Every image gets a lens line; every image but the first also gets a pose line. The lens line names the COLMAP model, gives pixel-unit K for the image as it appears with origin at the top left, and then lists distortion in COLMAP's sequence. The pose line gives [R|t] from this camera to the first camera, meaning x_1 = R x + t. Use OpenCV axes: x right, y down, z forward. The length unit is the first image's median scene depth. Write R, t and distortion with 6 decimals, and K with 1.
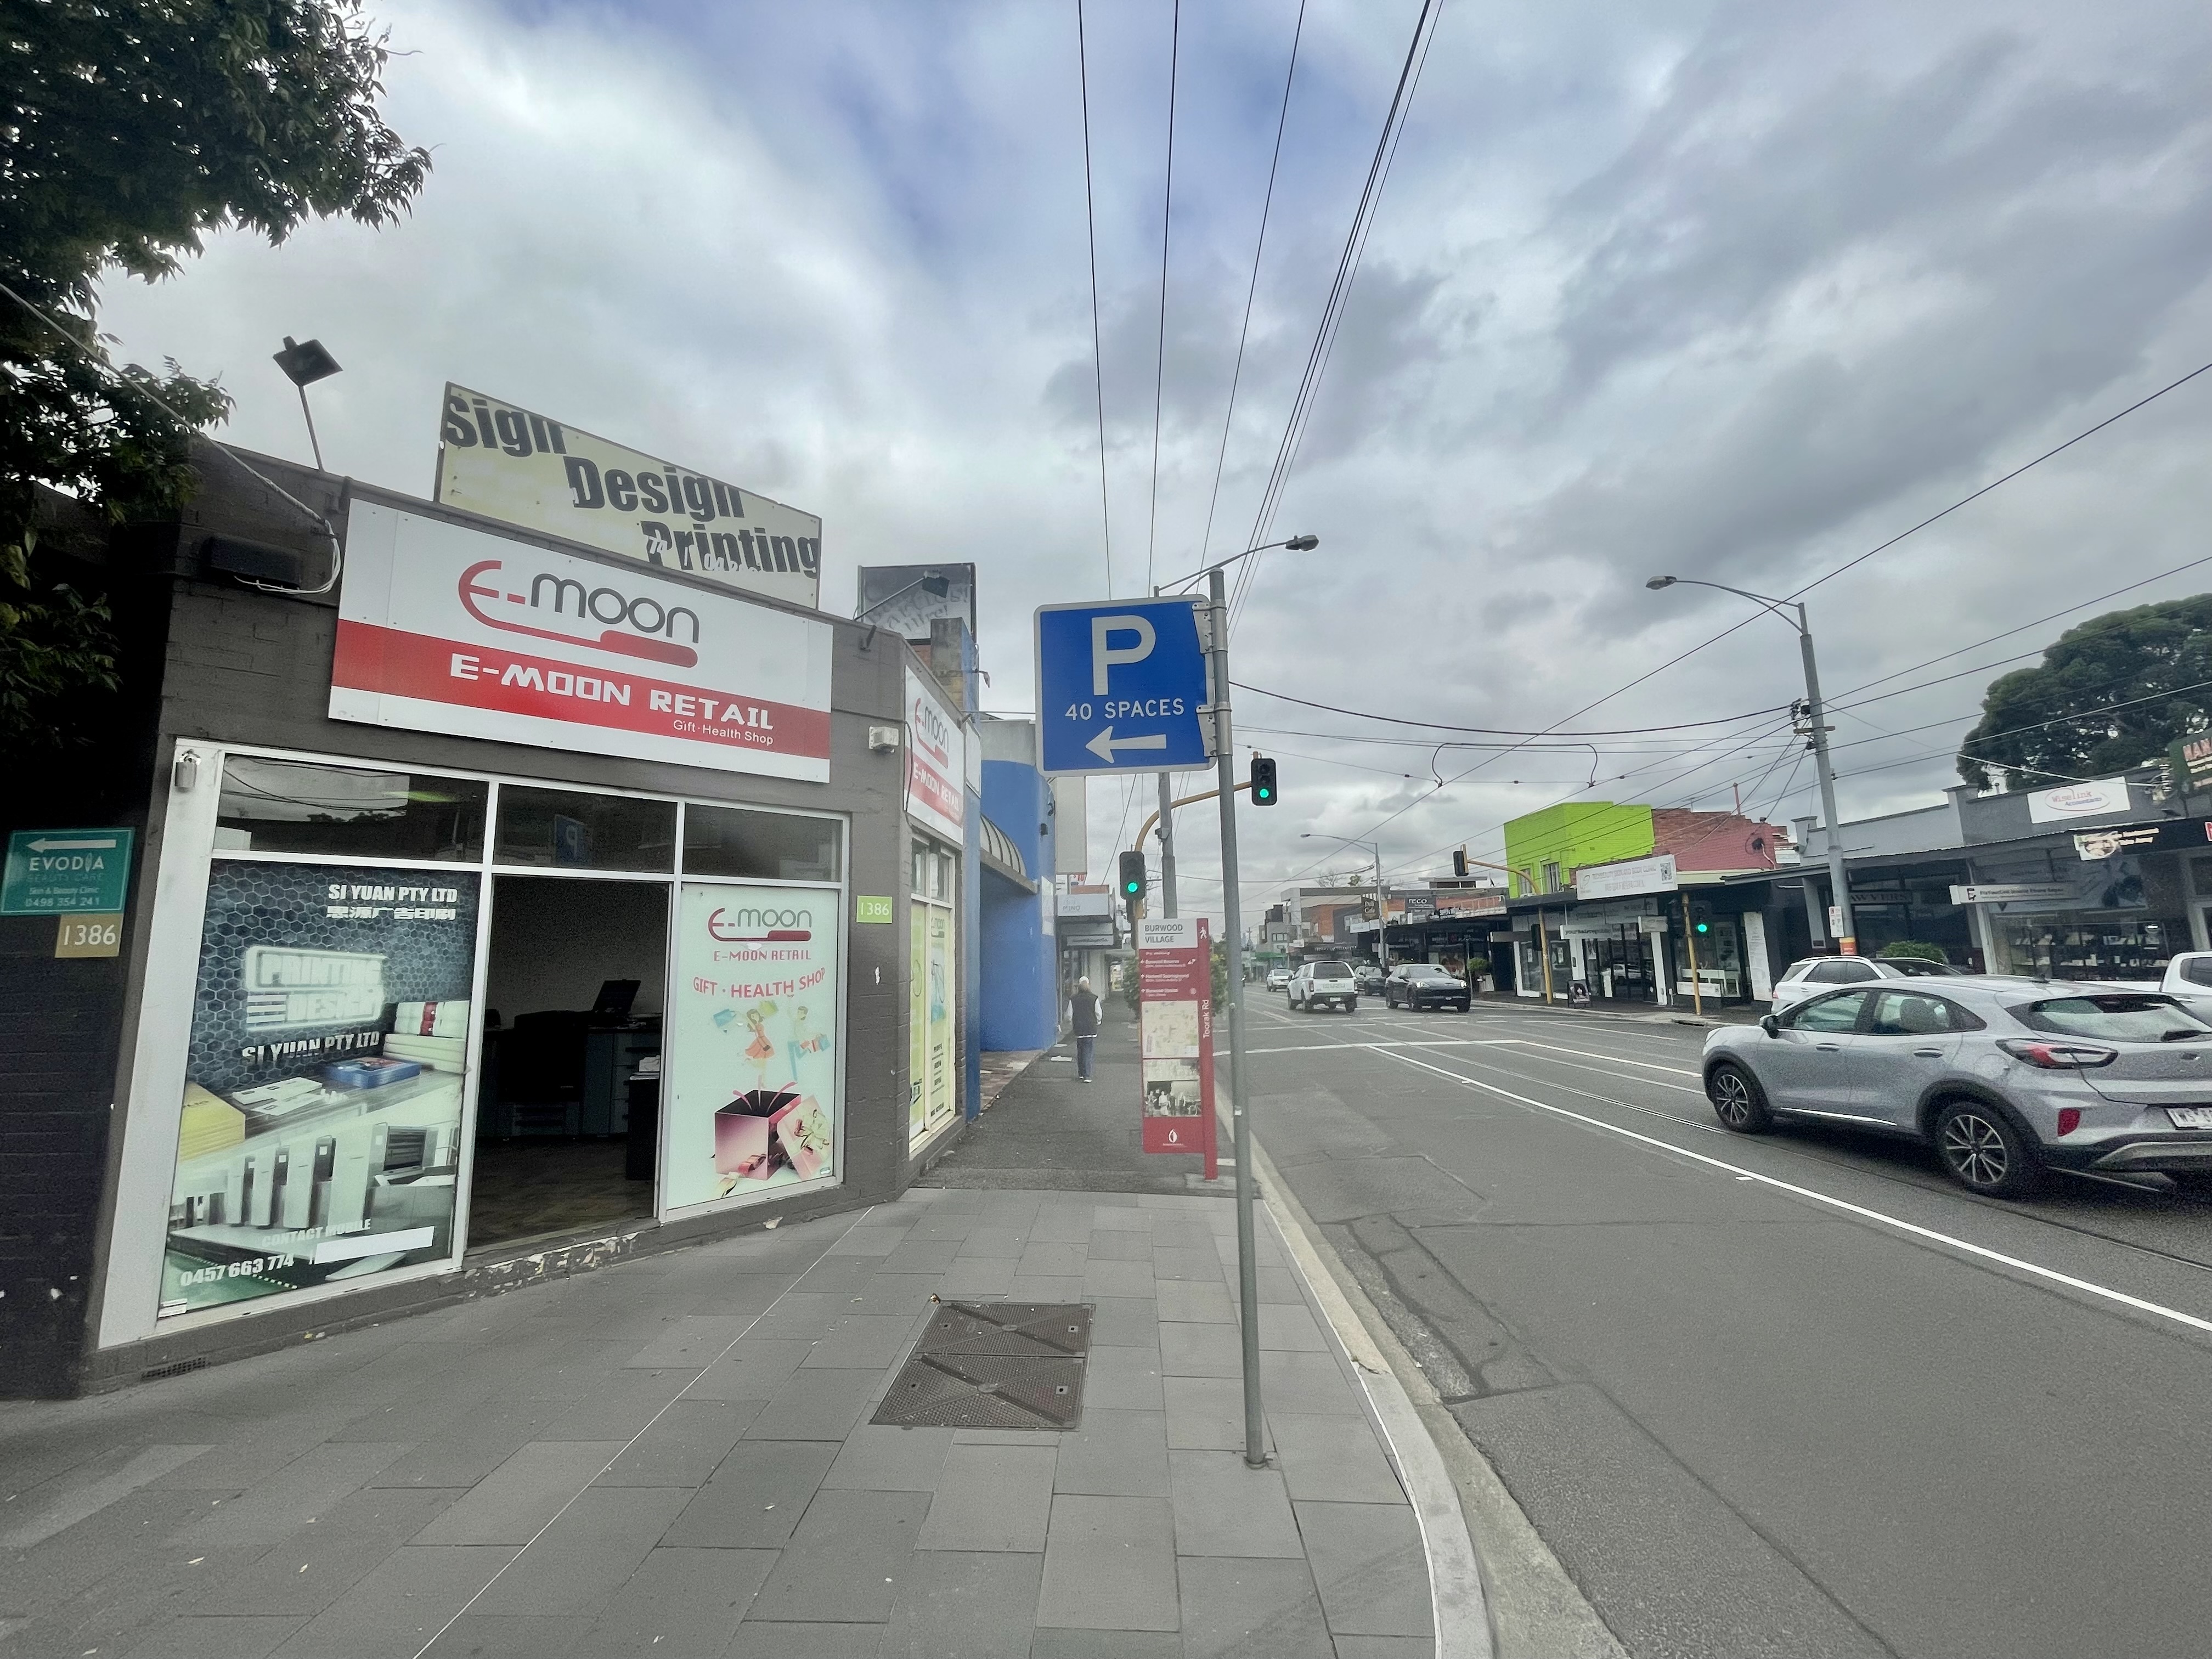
lens RADIAL K [[899.5, 0, 1099.8], [0, 899.5, 826.1], [0, 0, 1]] dist [-0.001961, -0.000503]
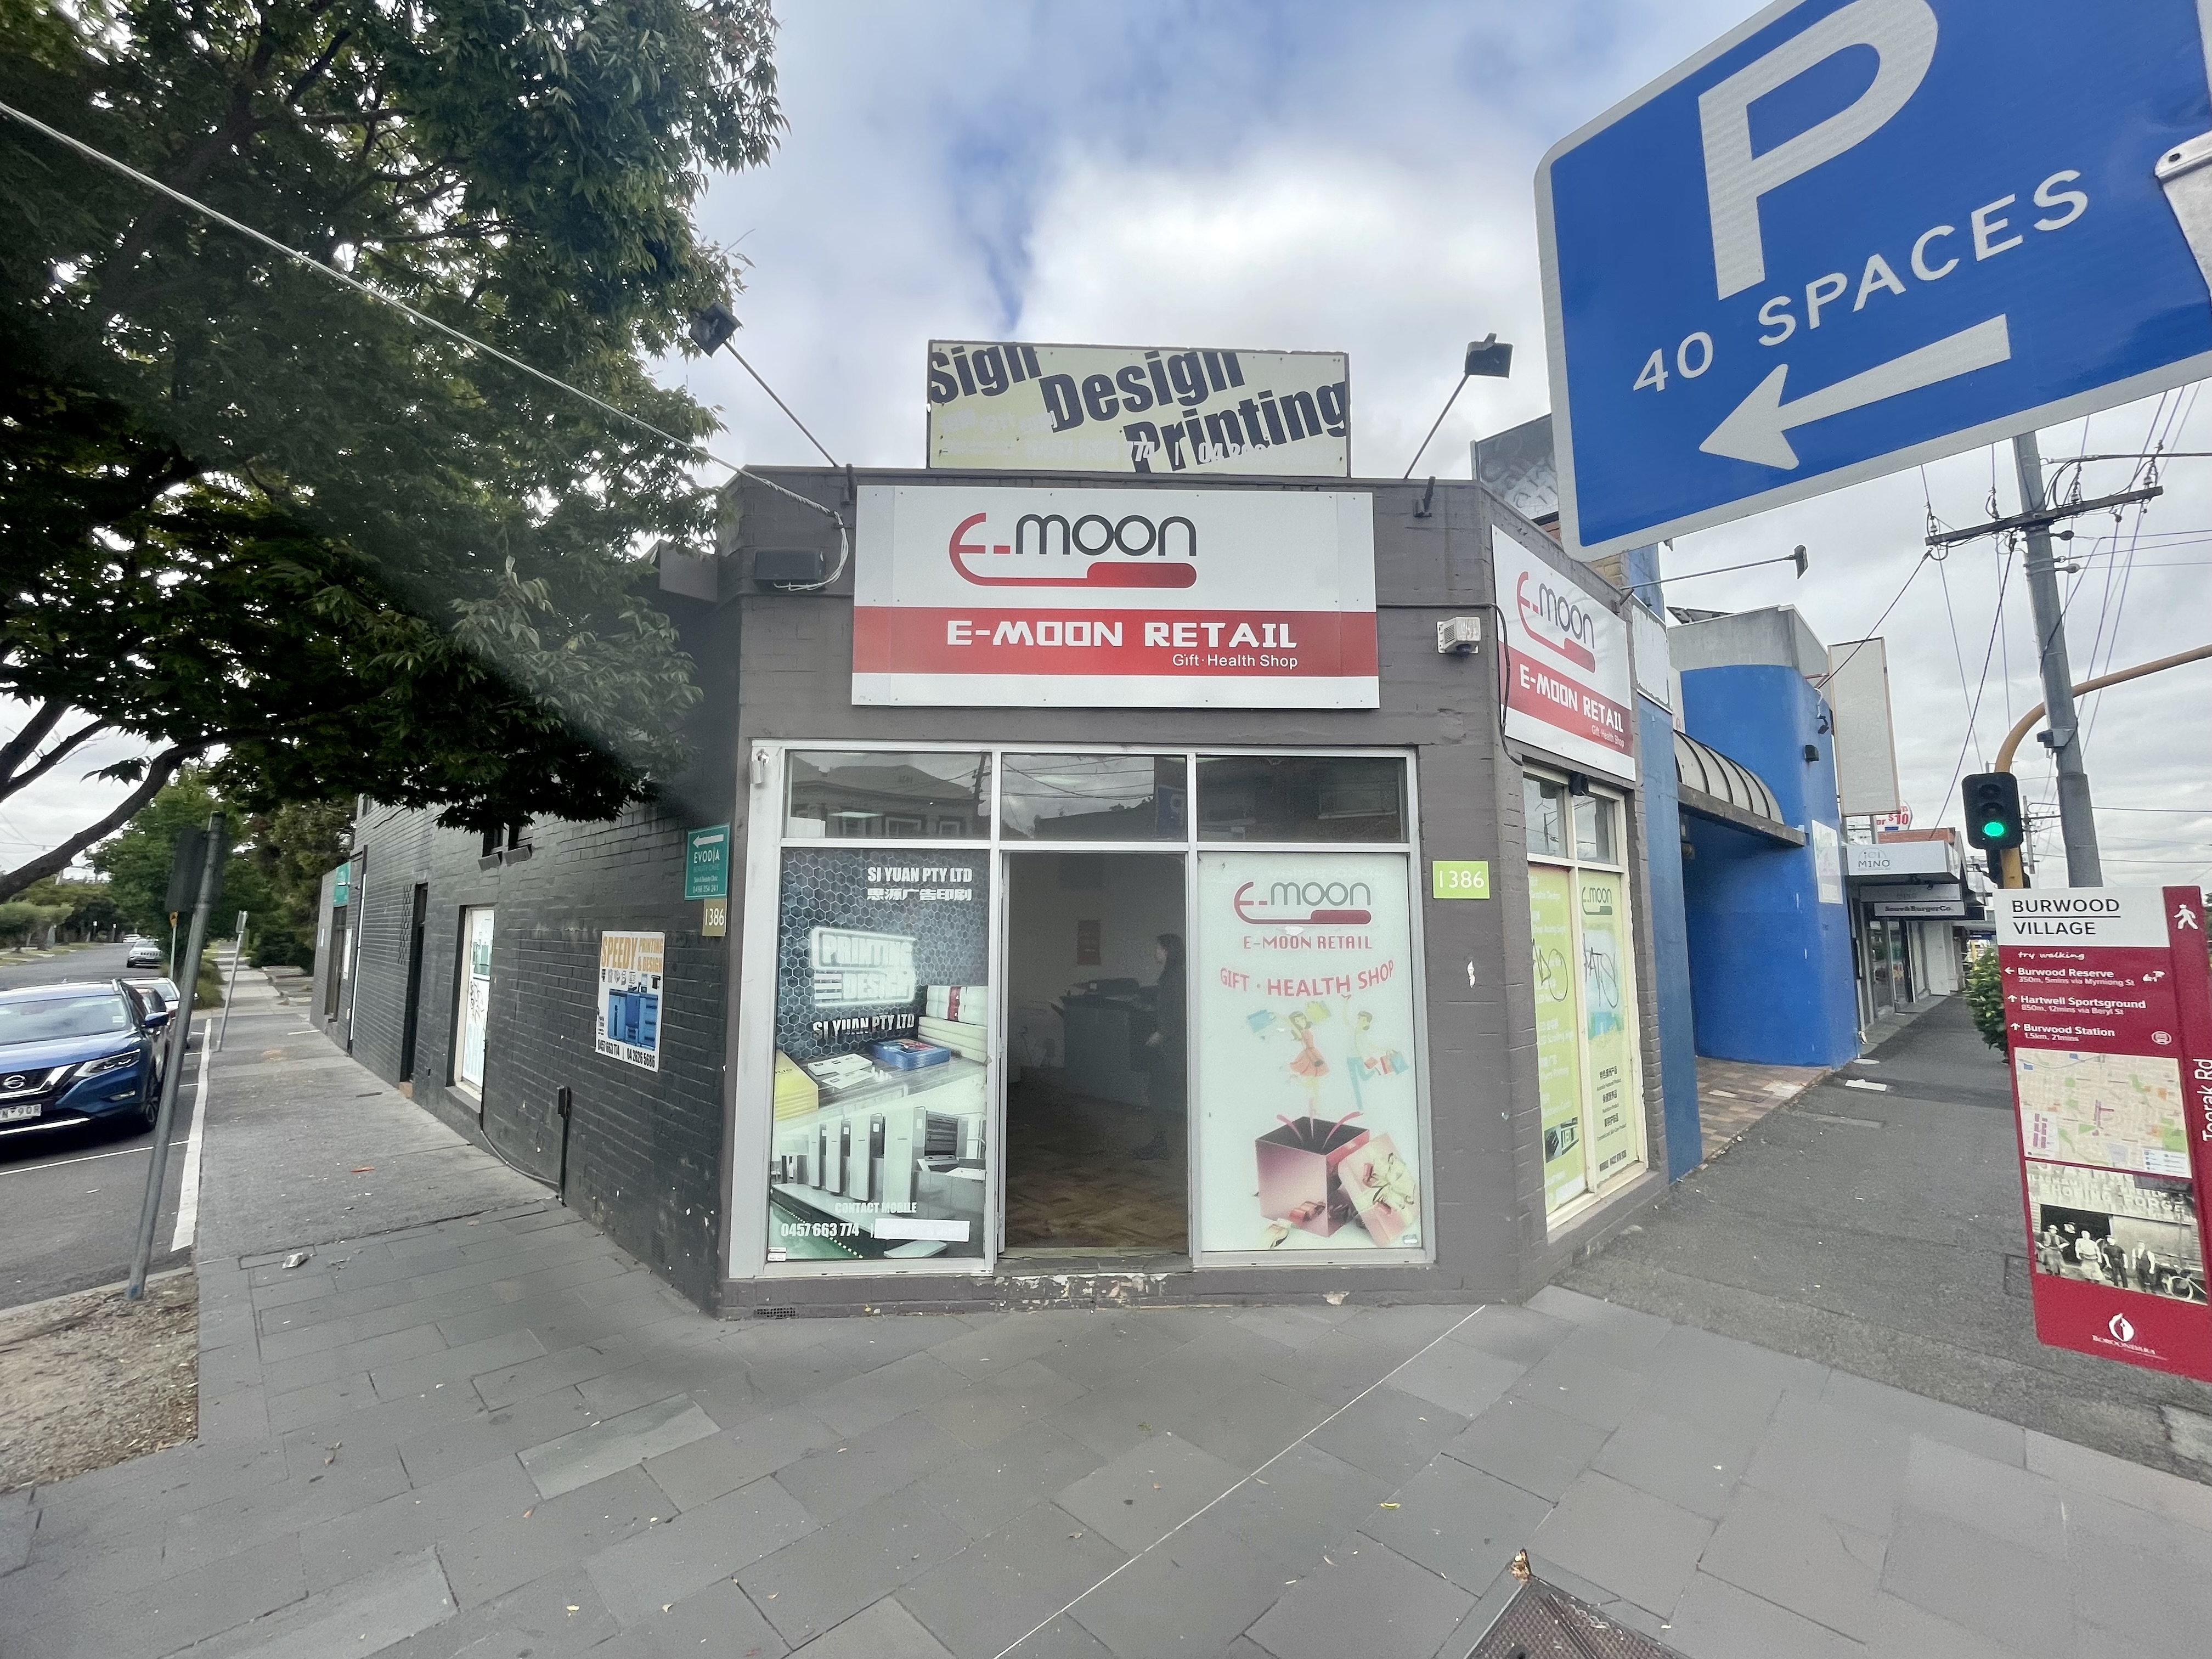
lens RADIAL K [[899.5, 0, 1101.8], [0, 899.5, 826.1], [0, 0, 1]] dist [-0.001961, -0.000503]
pose [[0.729317, -0.054686, -0.681987, 0.030231], [0.083099, 0.996501, 0.008960, 0.025829], [0.679111, -0.063207, 0.731309, 0.359649]]
